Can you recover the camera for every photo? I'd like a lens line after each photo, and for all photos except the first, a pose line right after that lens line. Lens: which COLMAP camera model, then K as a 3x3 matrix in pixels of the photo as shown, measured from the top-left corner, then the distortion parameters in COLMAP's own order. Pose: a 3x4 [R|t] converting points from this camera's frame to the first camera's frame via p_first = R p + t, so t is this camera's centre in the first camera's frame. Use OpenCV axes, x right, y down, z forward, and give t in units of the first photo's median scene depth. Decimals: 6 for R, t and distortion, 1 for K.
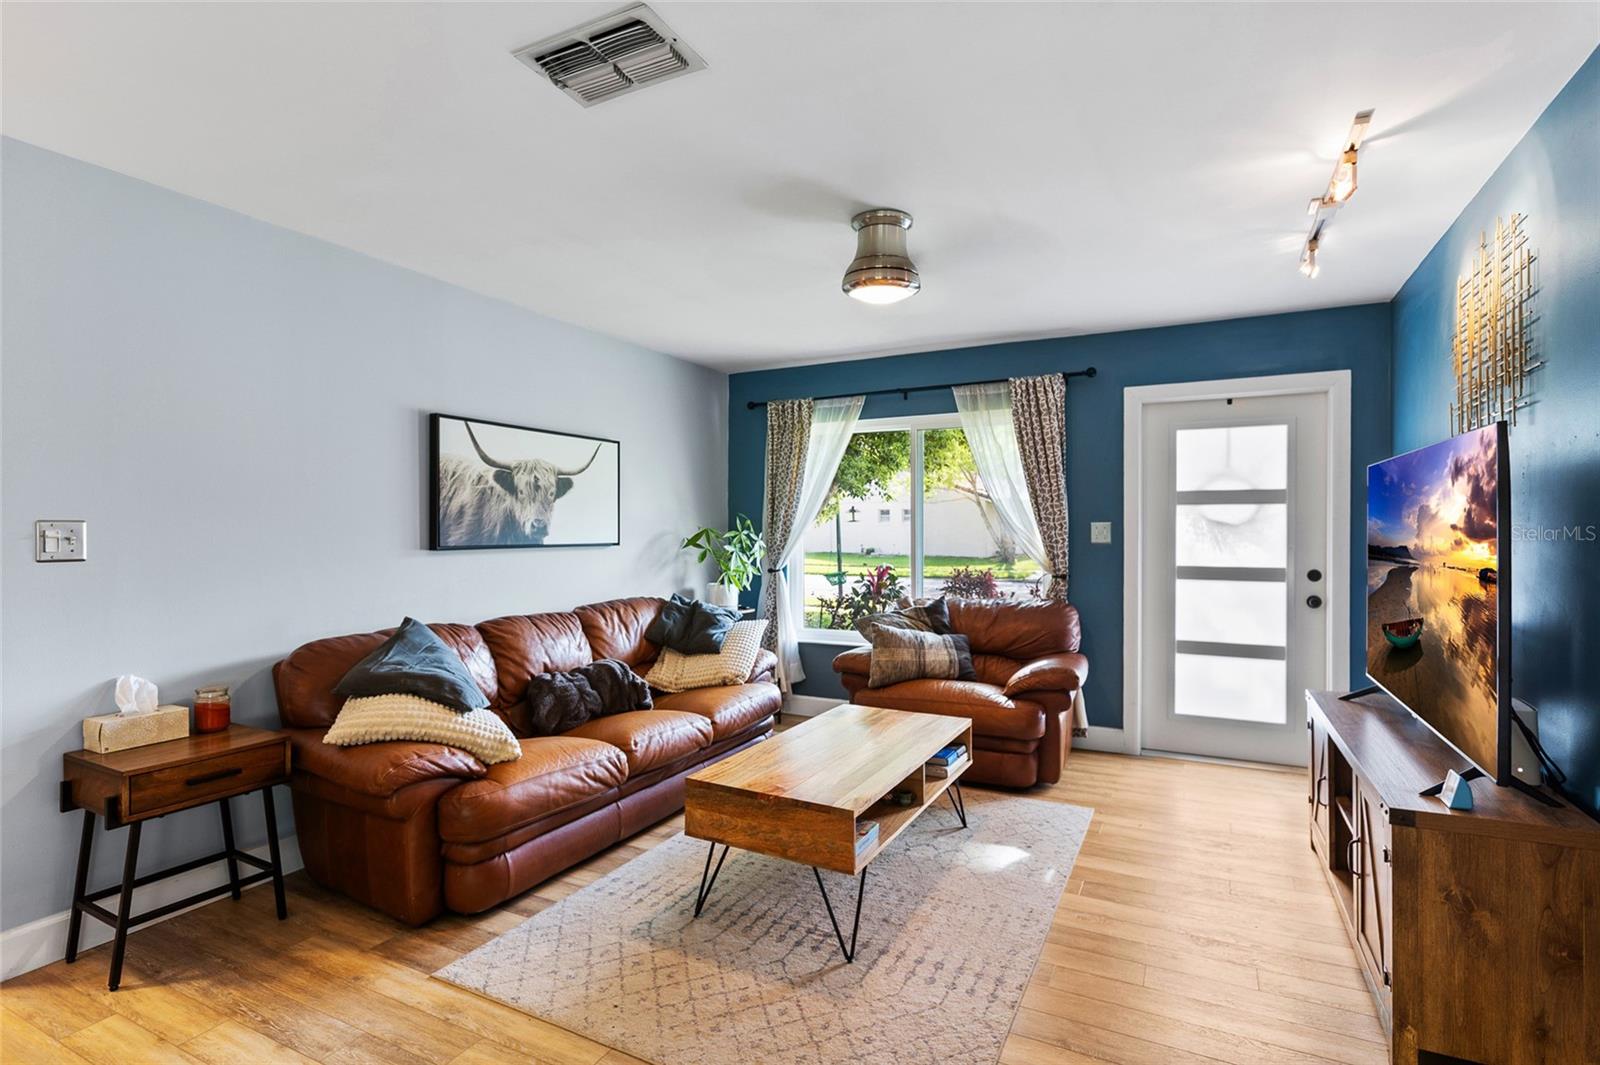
lens RADIAL K [[774.3, 0, 802.7], [0, 774.3, 532.8], [0, 0, 1]] dist [-0.004622, -0.000070]
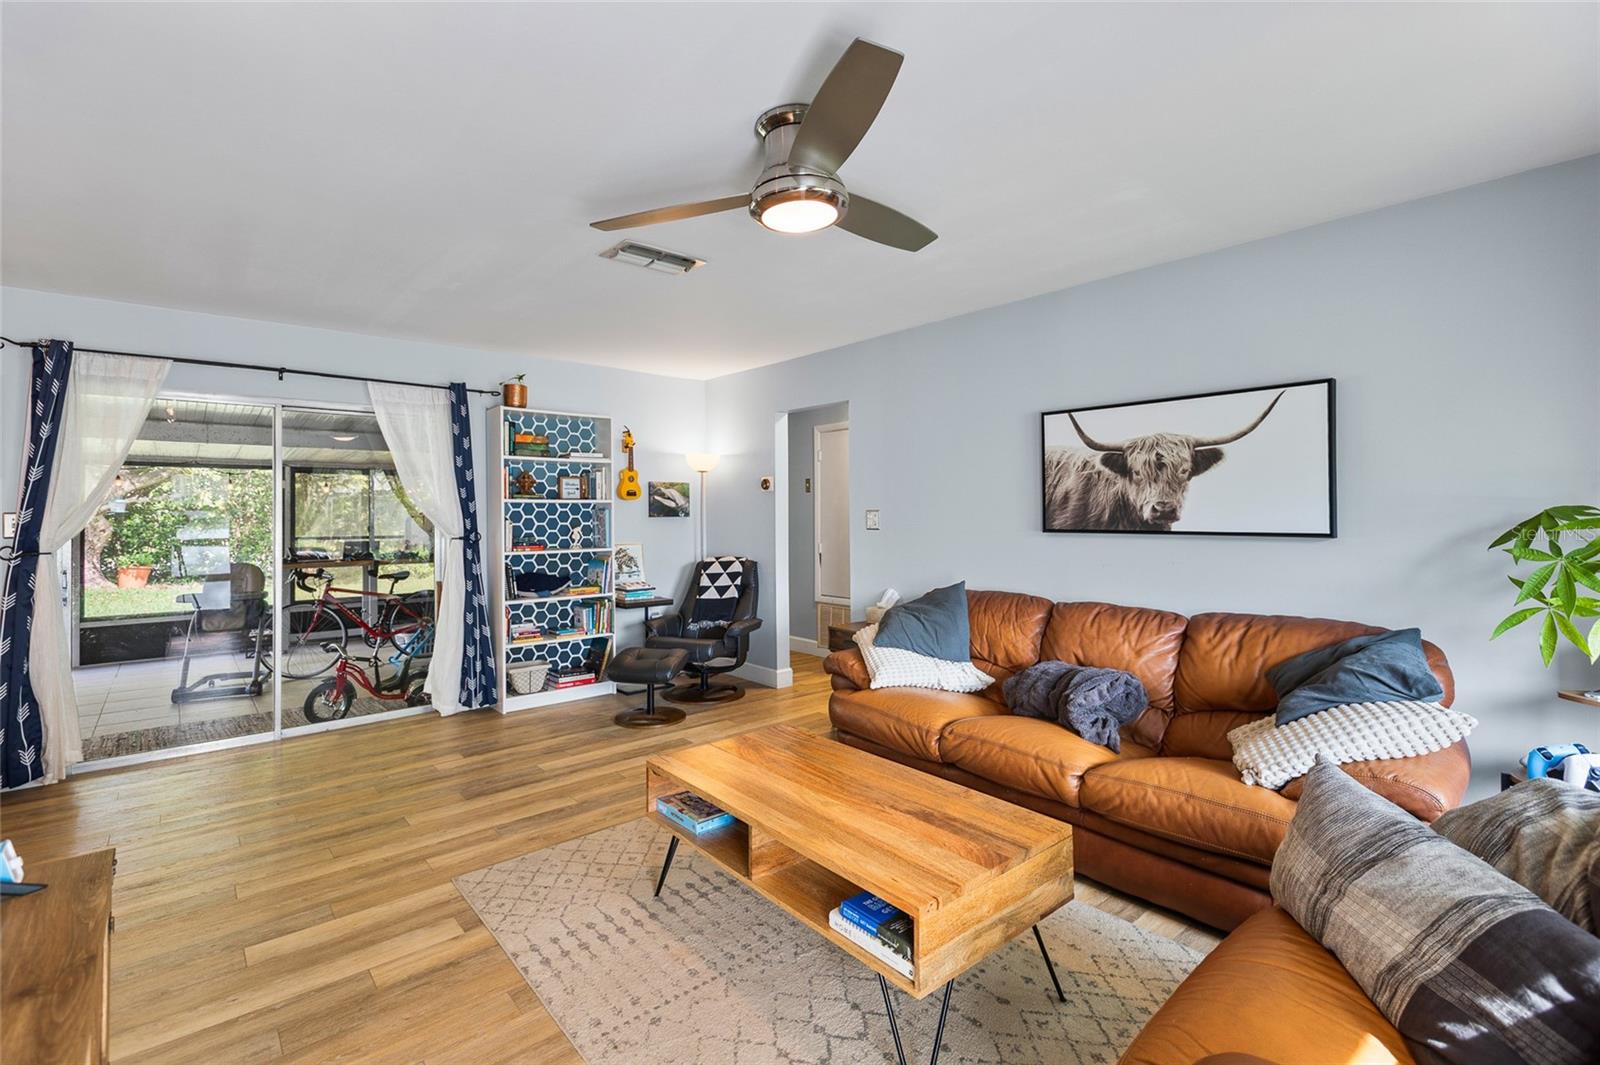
lens RADIAL K [[717.3, 0, 803.7], [0, 717.3, 502.6], [0, 0, 1]] dist [0.004347, 0.000111]
pose [[-0.369532, -0.006490, -0.929195, 0.596873], [0.003375, 0.999960, -0.008326, -0.012114], [0.929212, -0.006213, -0.369495, 0.979759]]
